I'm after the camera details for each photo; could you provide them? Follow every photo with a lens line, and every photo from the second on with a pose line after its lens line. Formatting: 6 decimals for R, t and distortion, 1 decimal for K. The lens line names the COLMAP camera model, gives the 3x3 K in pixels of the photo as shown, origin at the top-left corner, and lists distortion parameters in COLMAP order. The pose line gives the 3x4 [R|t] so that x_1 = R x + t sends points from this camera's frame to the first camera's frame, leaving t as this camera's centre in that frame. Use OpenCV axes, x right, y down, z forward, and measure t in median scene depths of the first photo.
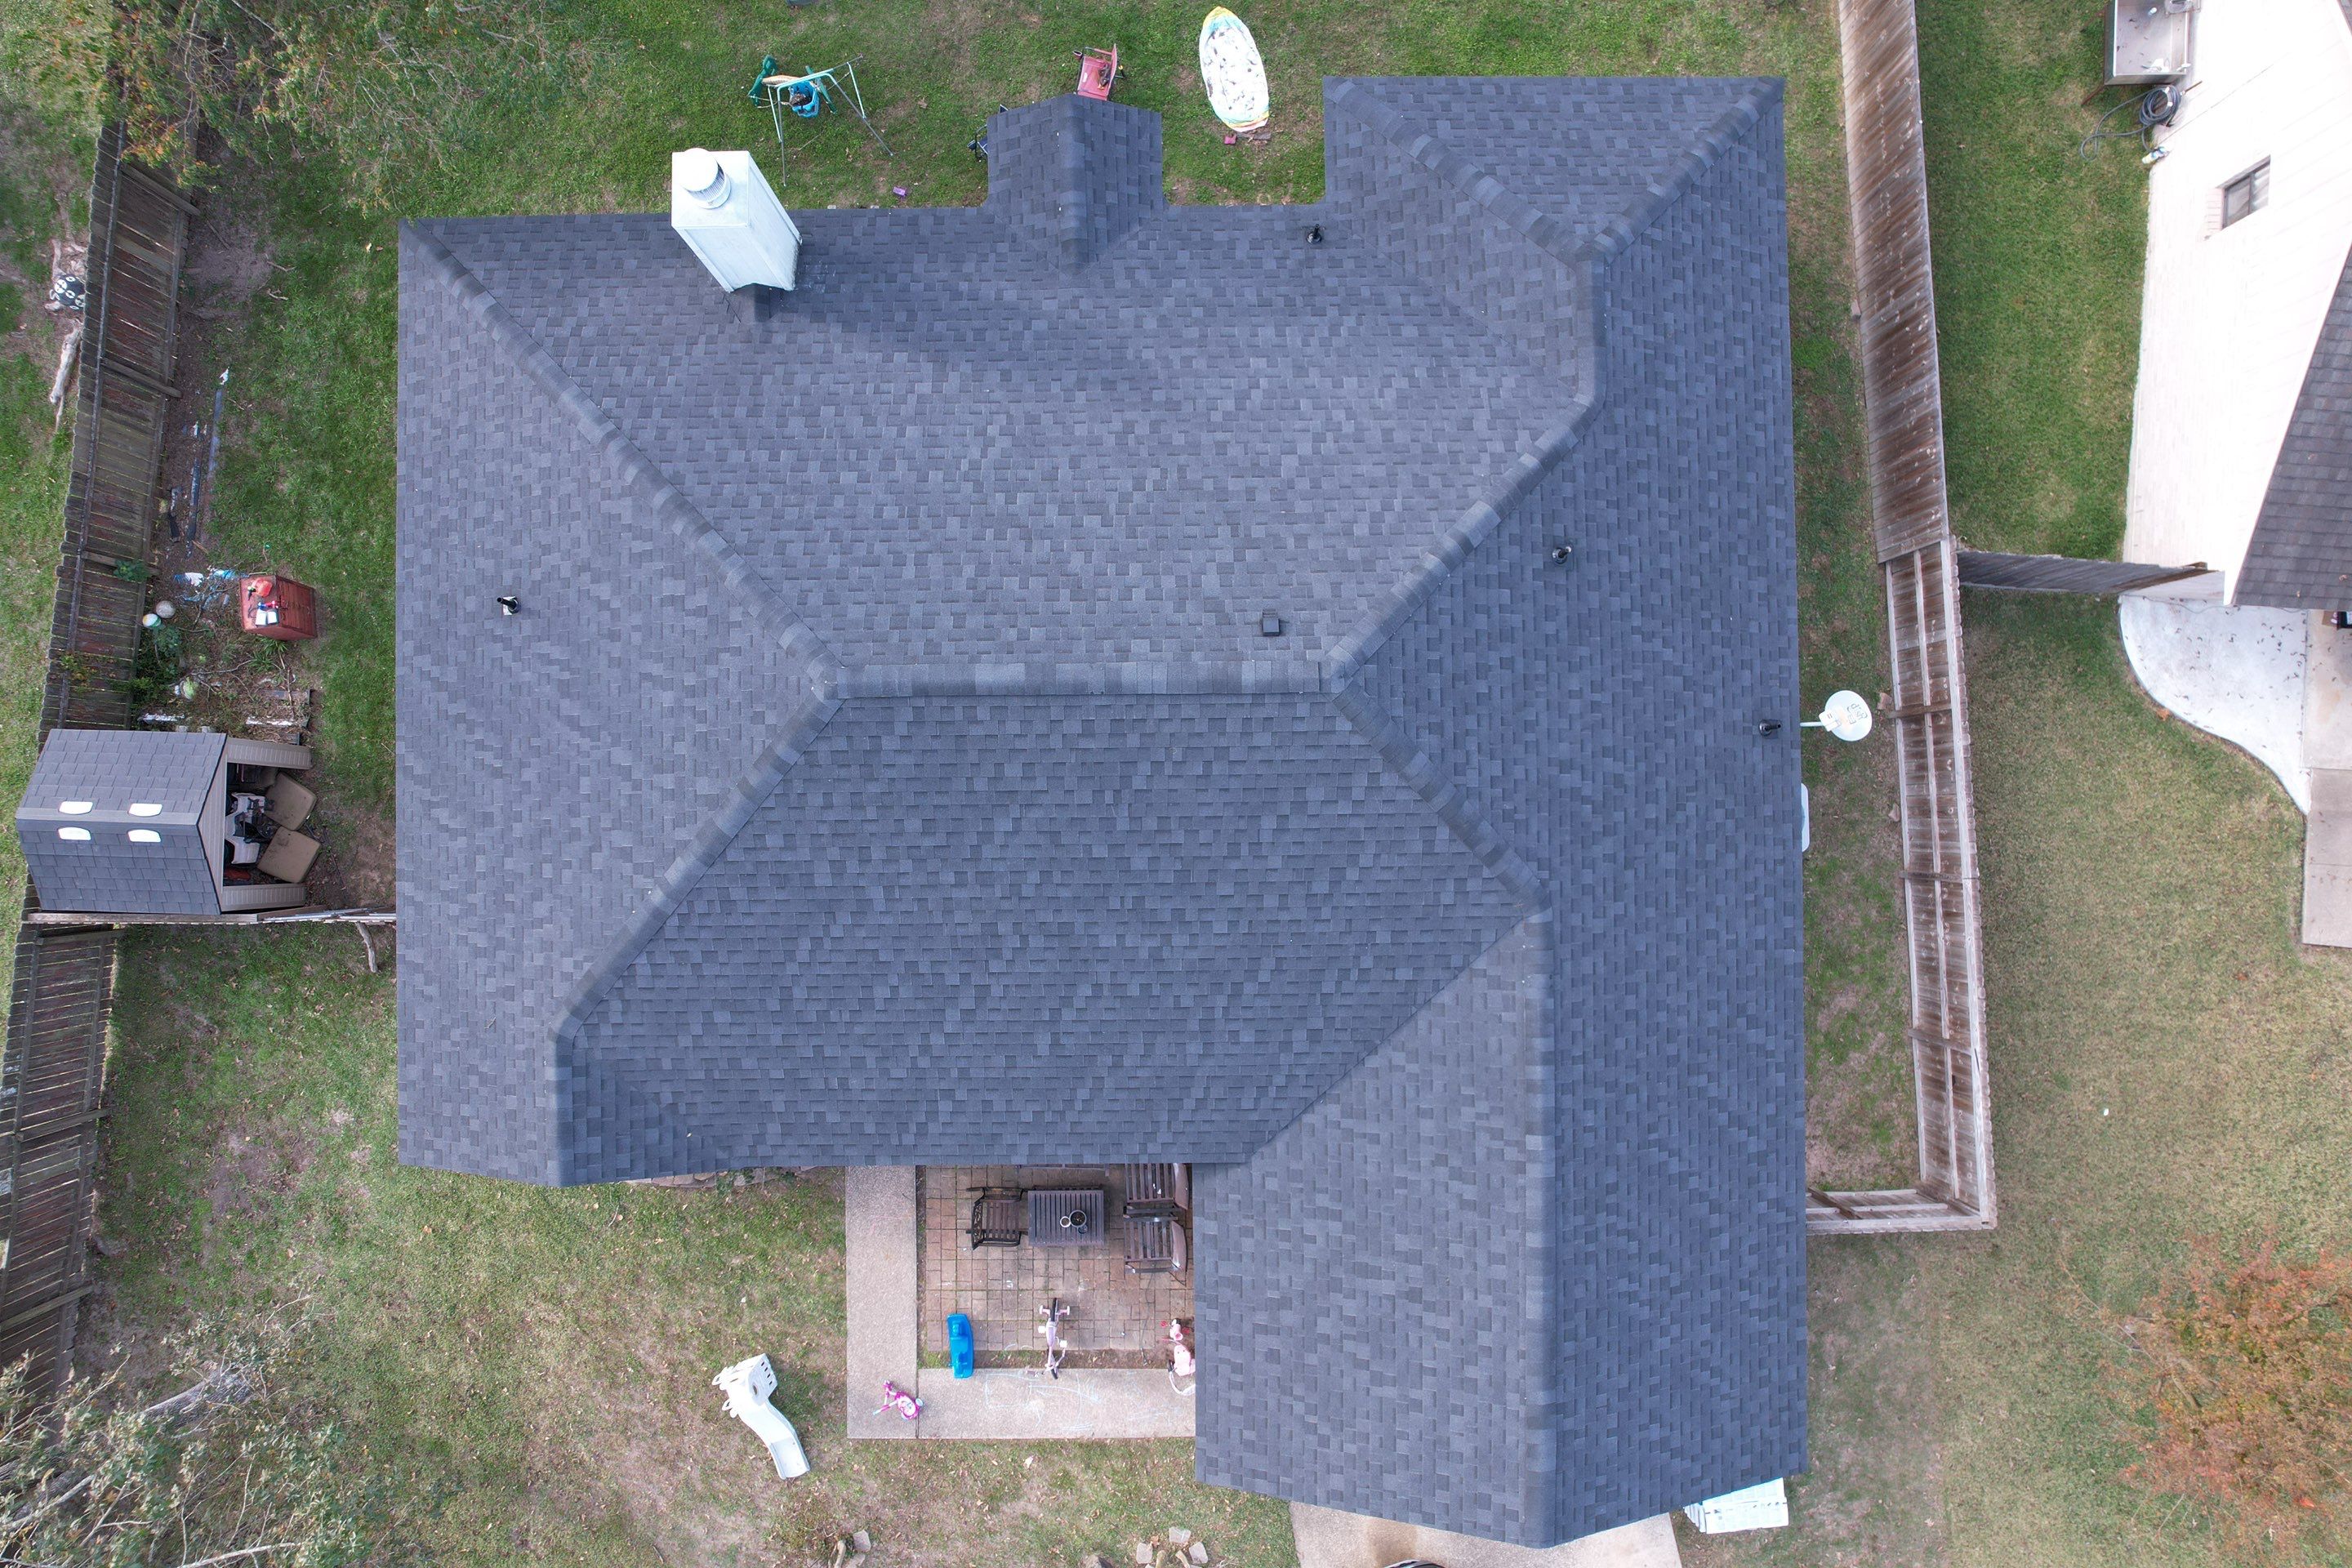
lens RADIAL K [[1500.3, 0, 1167.6], [0, 1500.3, 793.1], [0, 0, 1]] dist [-0.067926, 0.063086]
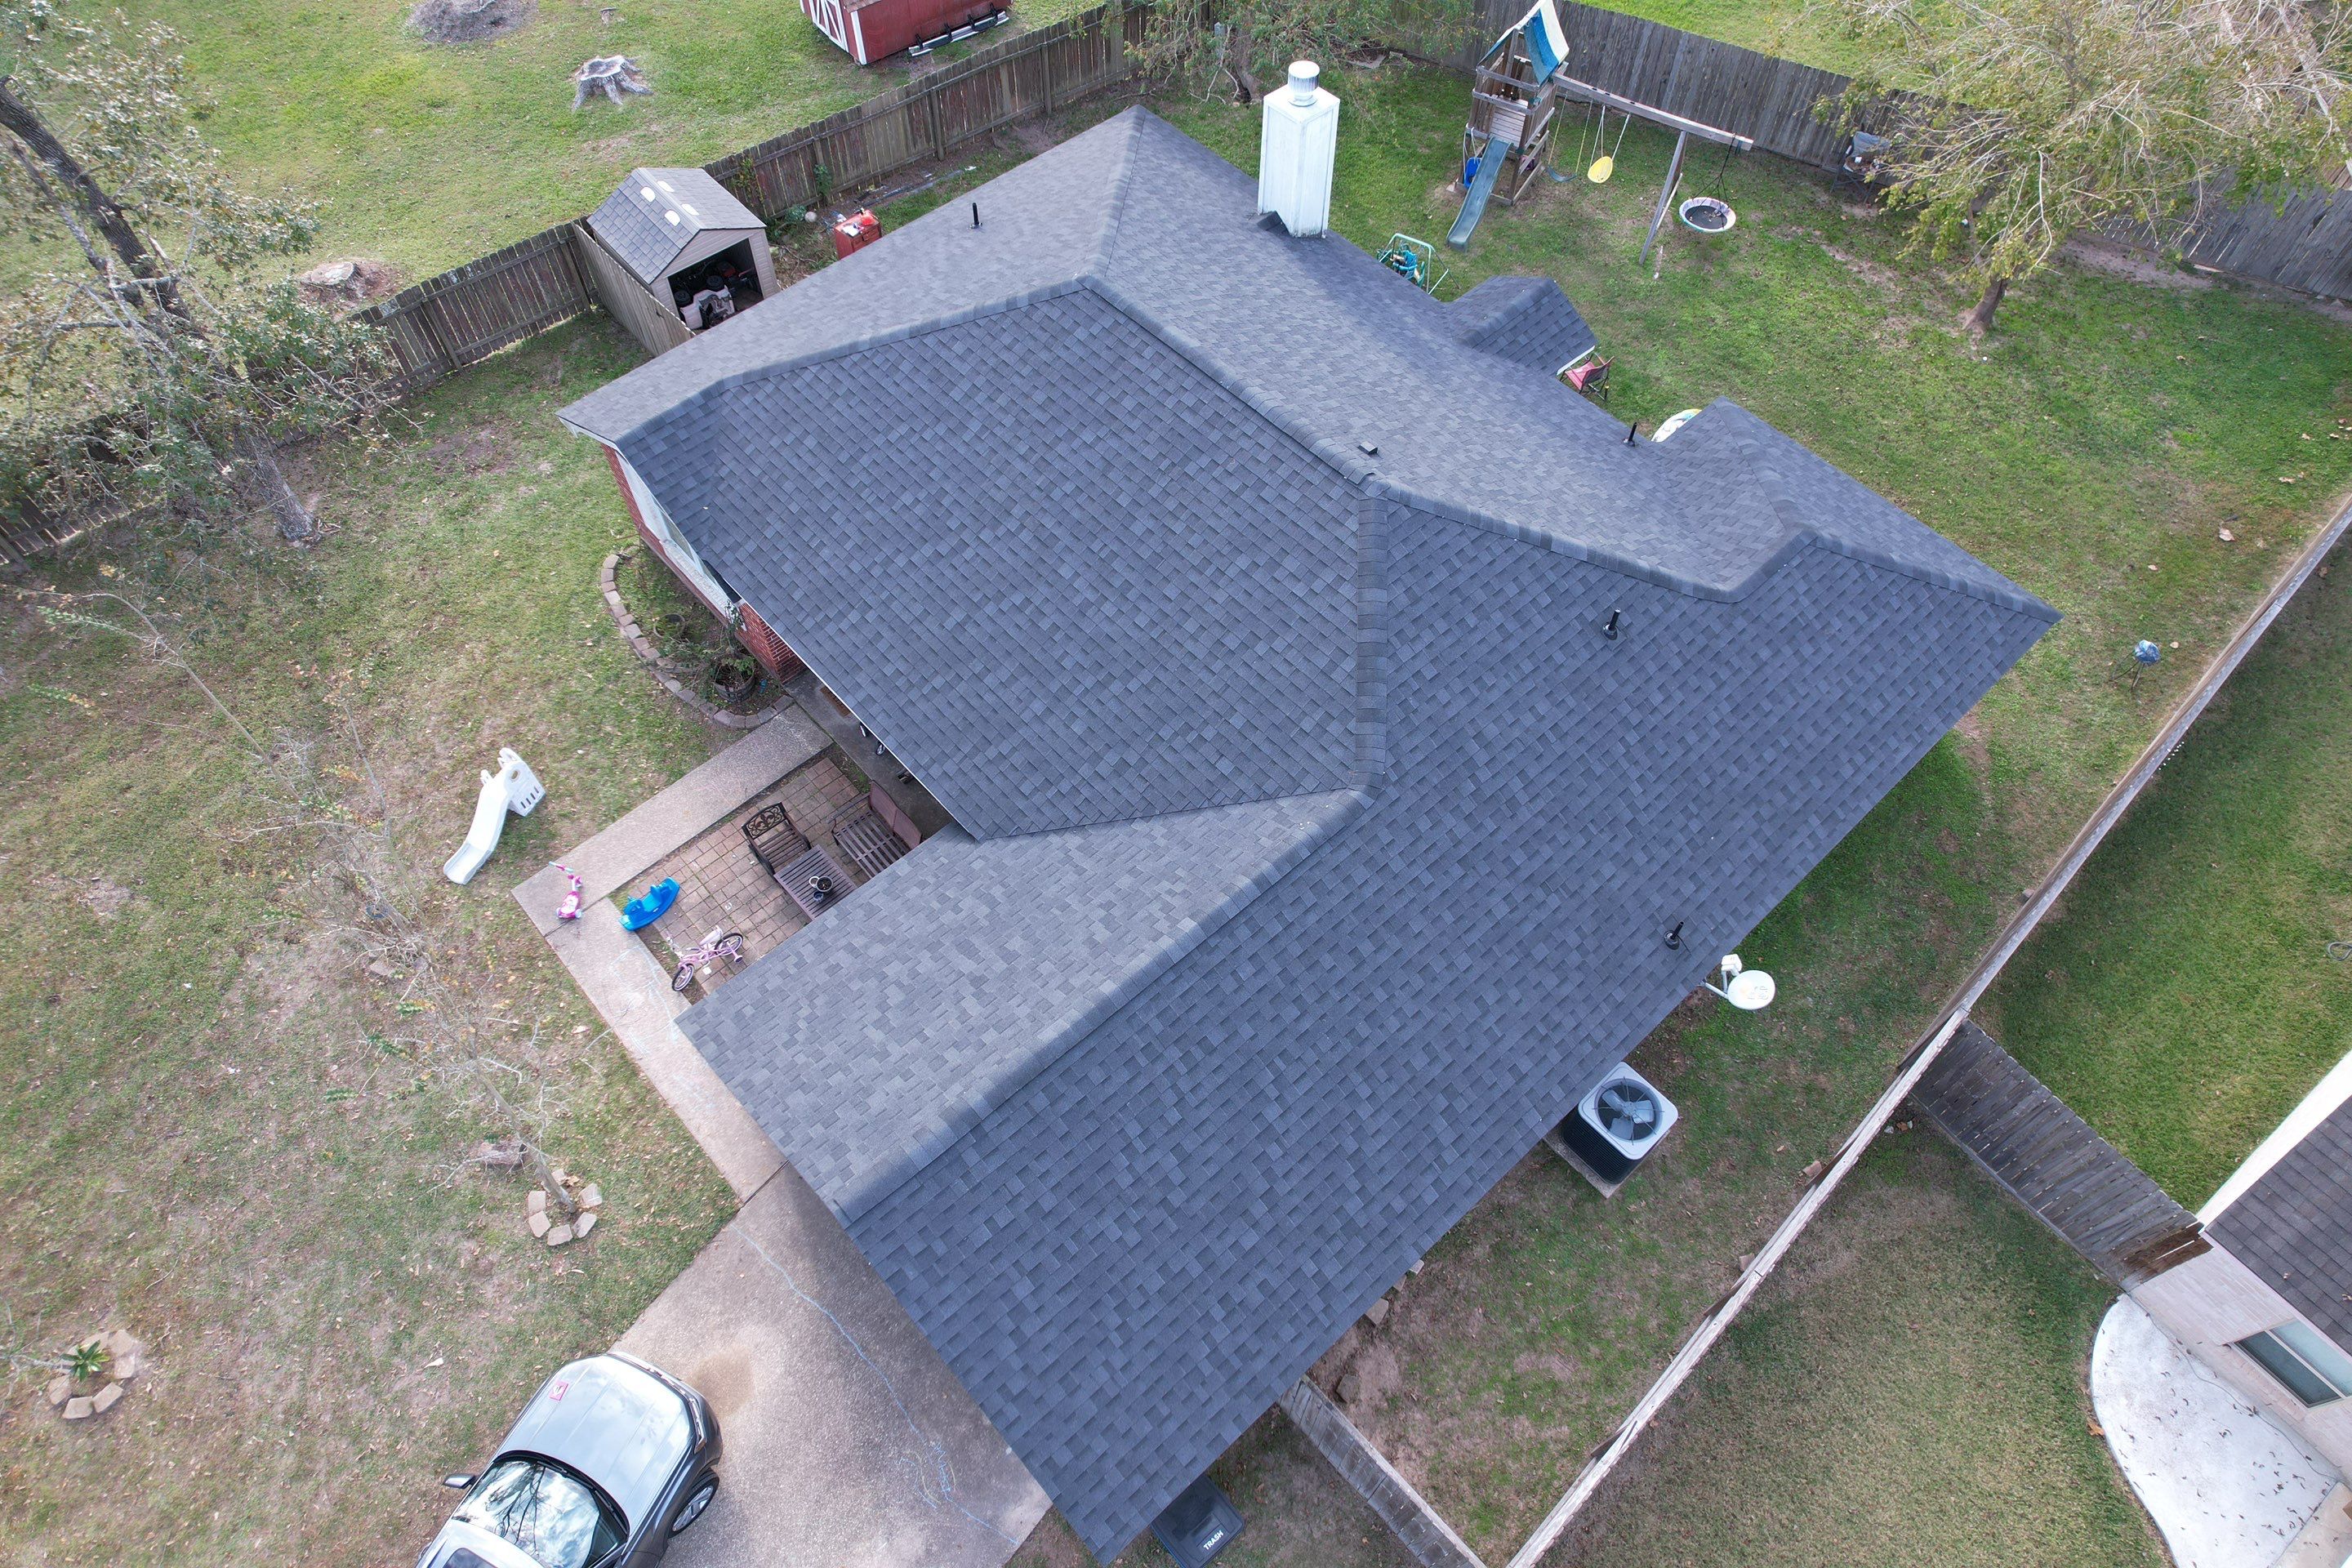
lens RADIAL K [[1500.3, 0, 1169.1], [0, 1500.3, 789.9], [0, 0, 1]] dist [-0.067926, 0.063086]
pose [[0.661909, 0.628502, -0.408488, 0.518714], [-0.749438, 0.565640, -0.344084, 0.472273], [0.014800, 0.533889, 0.845425, 0.137339]]
